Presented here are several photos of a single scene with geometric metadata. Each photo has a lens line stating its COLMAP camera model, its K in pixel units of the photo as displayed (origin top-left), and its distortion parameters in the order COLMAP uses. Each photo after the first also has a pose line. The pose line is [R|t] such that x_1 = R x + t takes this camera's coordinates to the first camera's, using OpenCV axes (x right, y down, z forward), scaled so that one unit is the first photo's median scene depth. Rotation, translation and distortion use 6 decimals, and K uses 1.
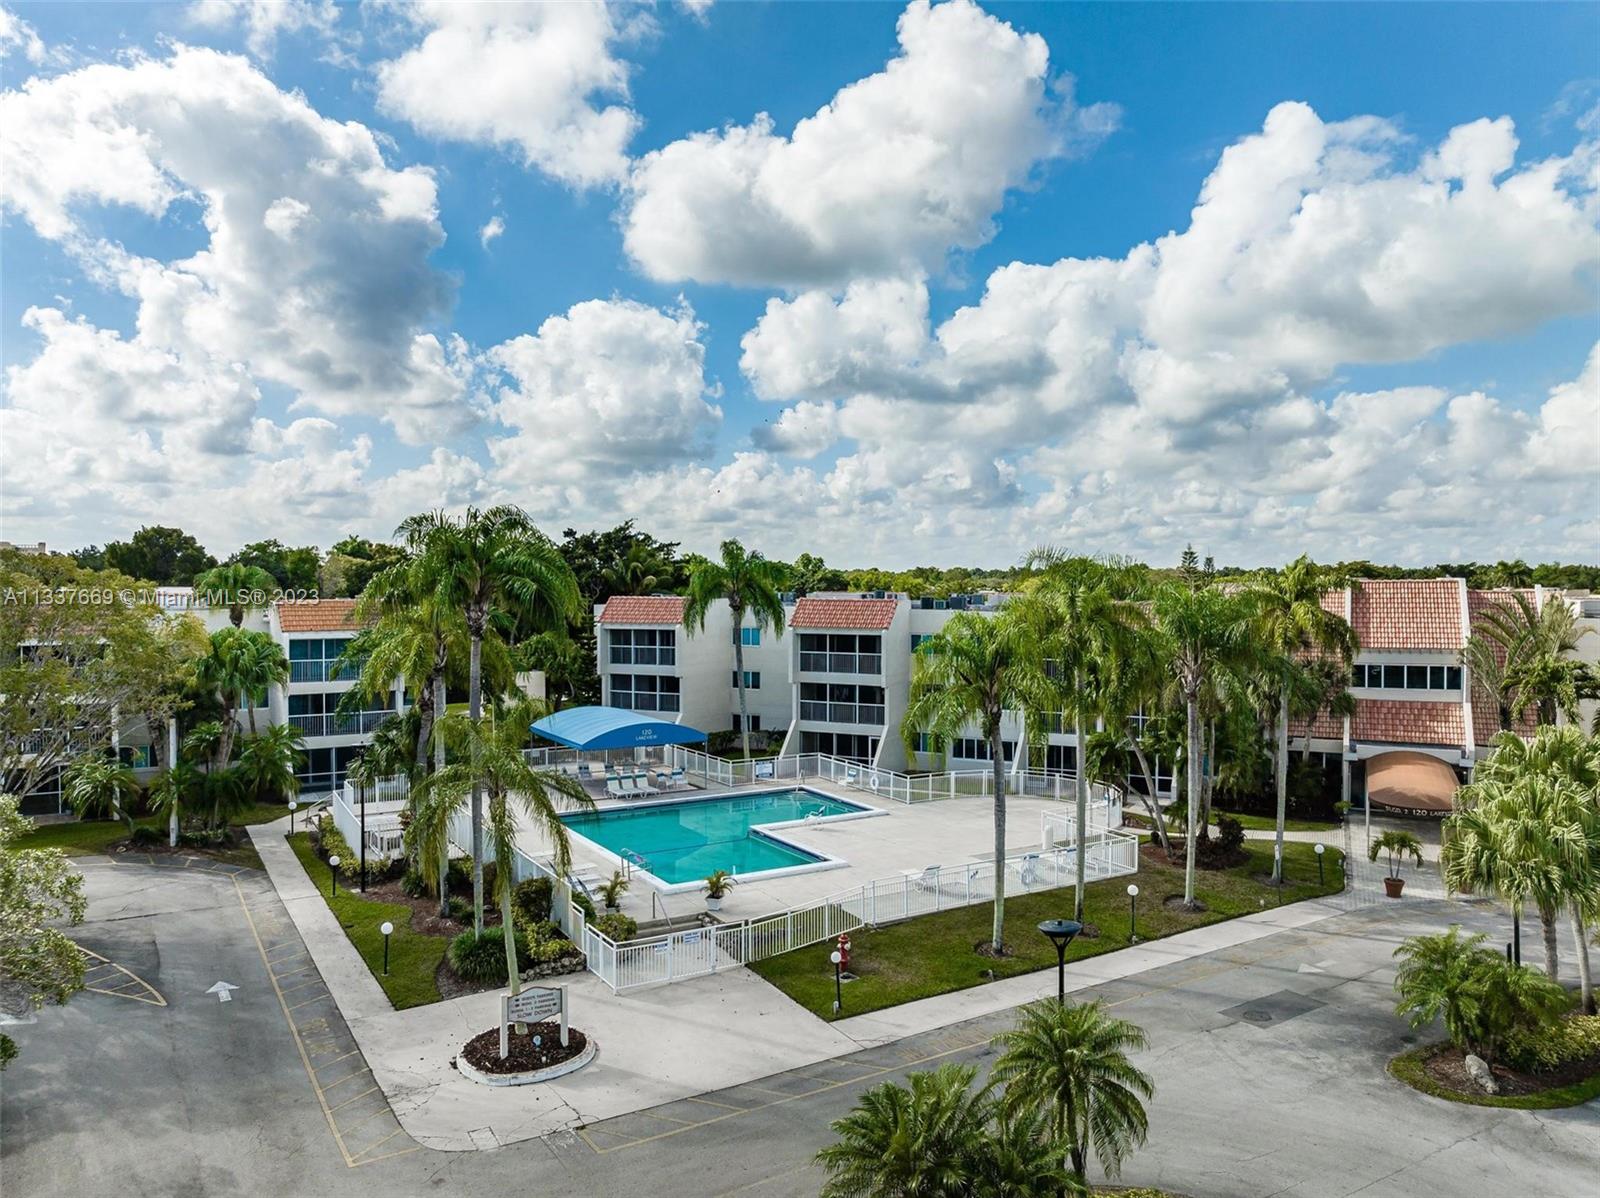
lens RADIAL K [[1236.3, 0, 800.0], [0, 1236.3, 599.0], [0, 0, 1]] dist [-0.006594, -0.000054]
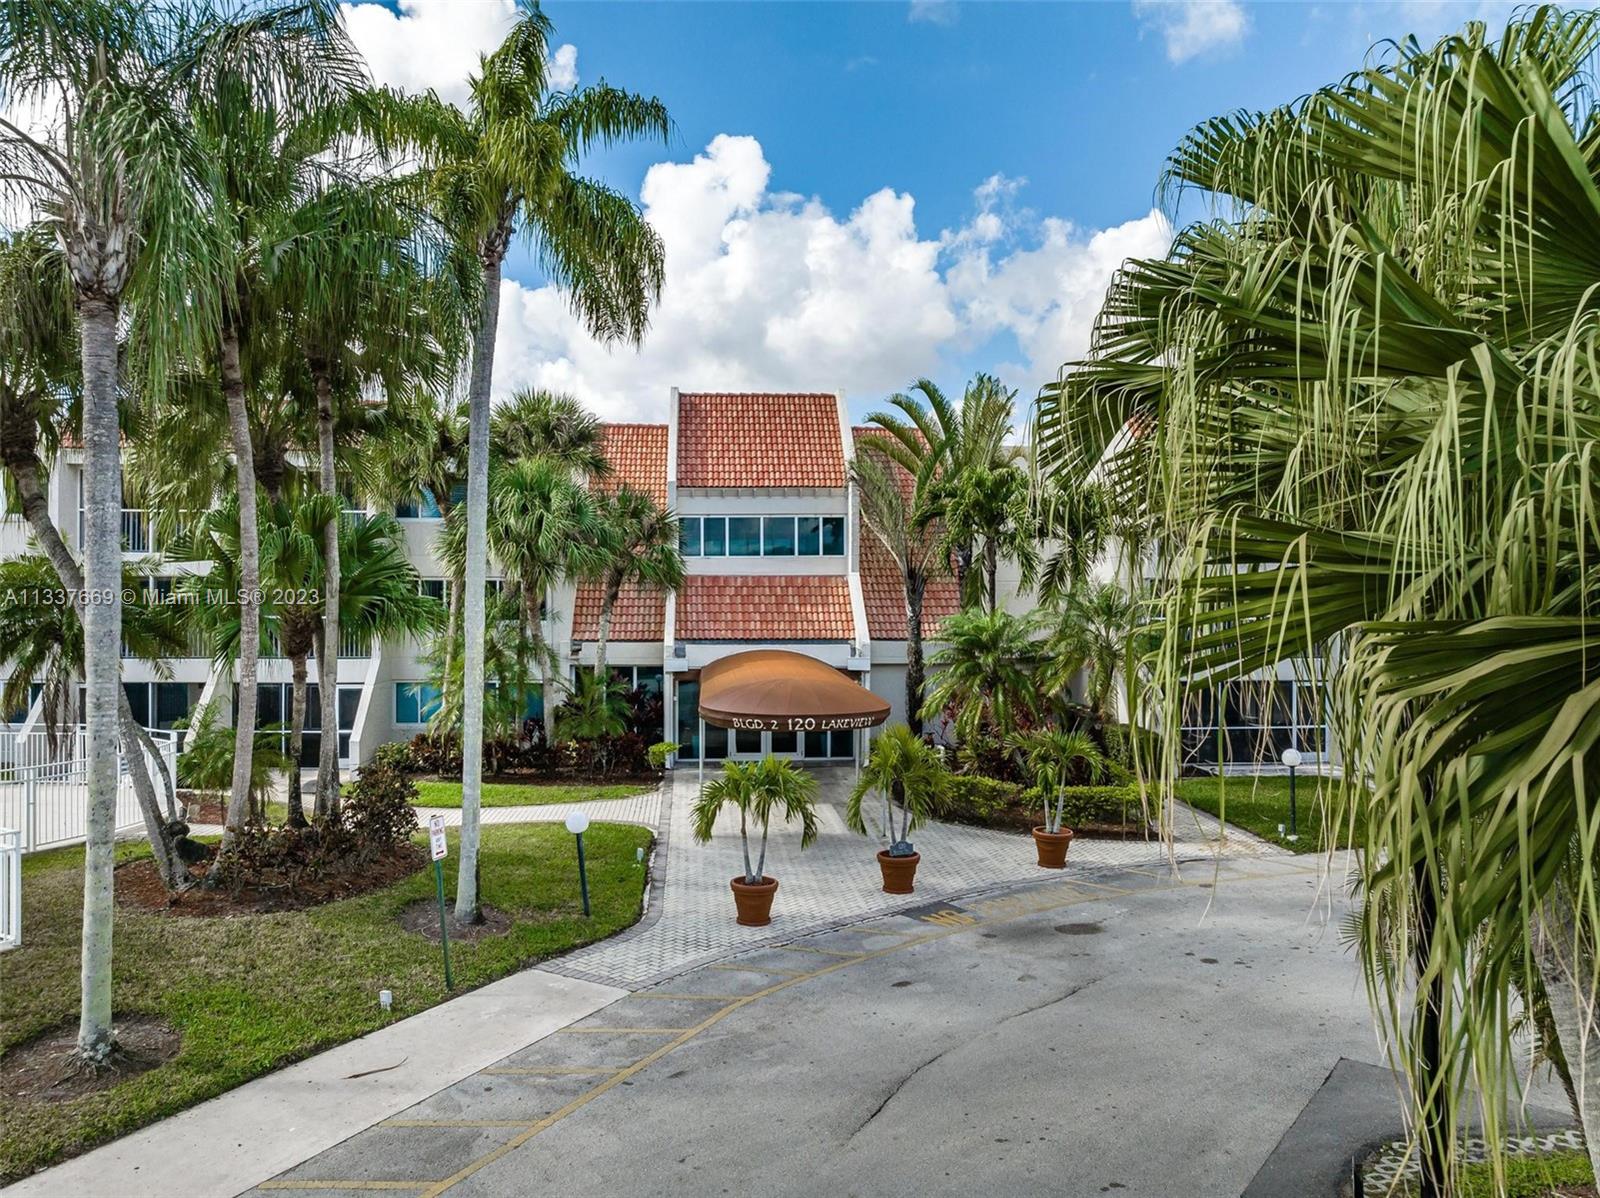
lens RADIAL K [[1236.3, 0, 800.0], [0, 1236.3, 599.0], [0, 0, 1]] dist [-0.006594, -0.000054]
pose [[0.879506, -0.002873, 0.475879, 0.320317], [0.013654, 0.999722, -0.019199, 0.151792], [-0.475692, 0.023384, 0.879301, 0.672519]]
